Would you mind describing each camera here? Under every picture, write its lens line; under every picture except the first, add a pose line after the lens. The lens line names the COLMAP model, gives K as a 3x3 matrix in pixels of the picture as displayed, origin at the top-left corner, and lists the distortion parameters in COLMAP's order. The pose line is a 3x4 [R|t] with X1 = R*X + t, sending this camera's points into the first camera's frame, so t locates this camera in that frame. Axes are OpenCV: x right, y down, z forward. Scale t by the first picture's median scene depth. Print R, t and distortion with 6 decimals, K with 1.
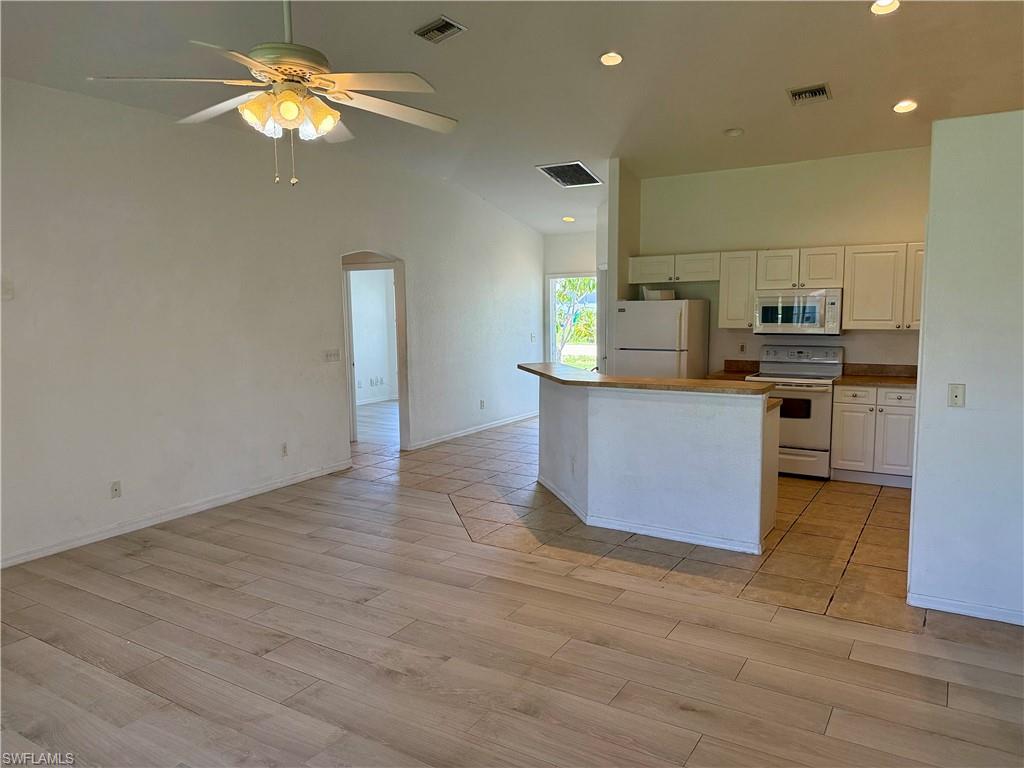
lens RADIAL K [[721.0, 0, 510.6], [0, 721.0, 388.2], [0, 0, 1]] dist [0.018264, -0.021141]
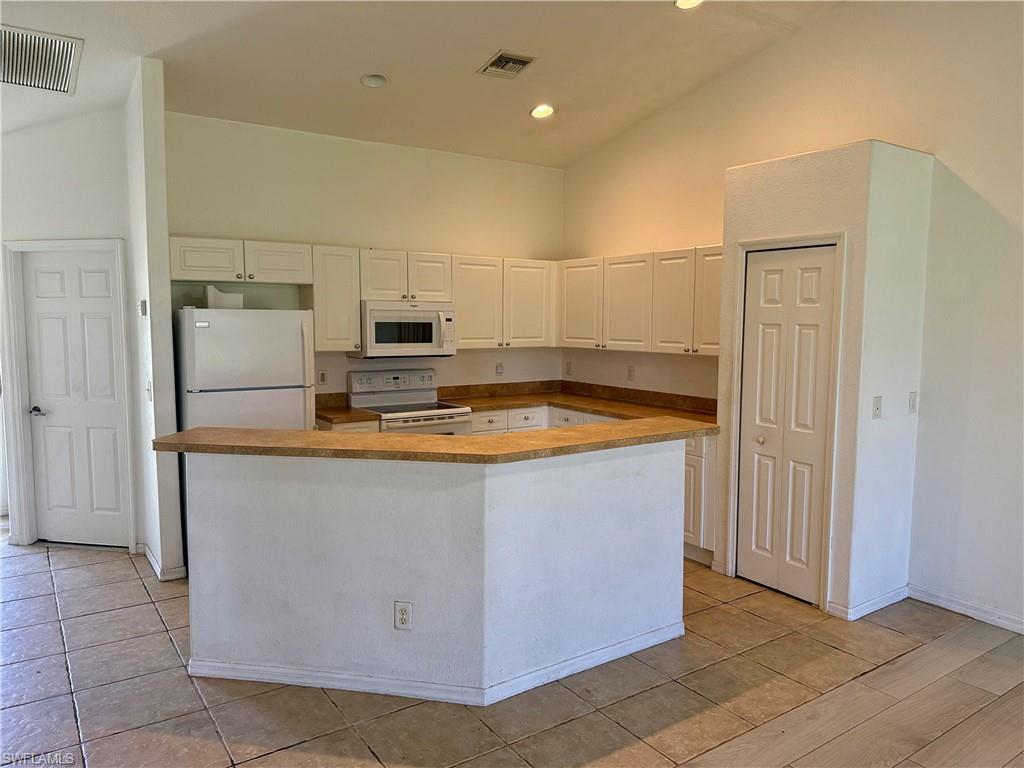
lens RADIAL K [[721.0, 0, 513.7], [0, 721.0, 376.7], [0, 0, 1]] dist [0.018264, -0.021141]
pose [[0.391509, -0.061183, 0.918138, -0.320336], [0.096230, 0.995038, 0.025273, -0.064225], [-0.915128, 0.078458, 0.395454, 0.608227]]
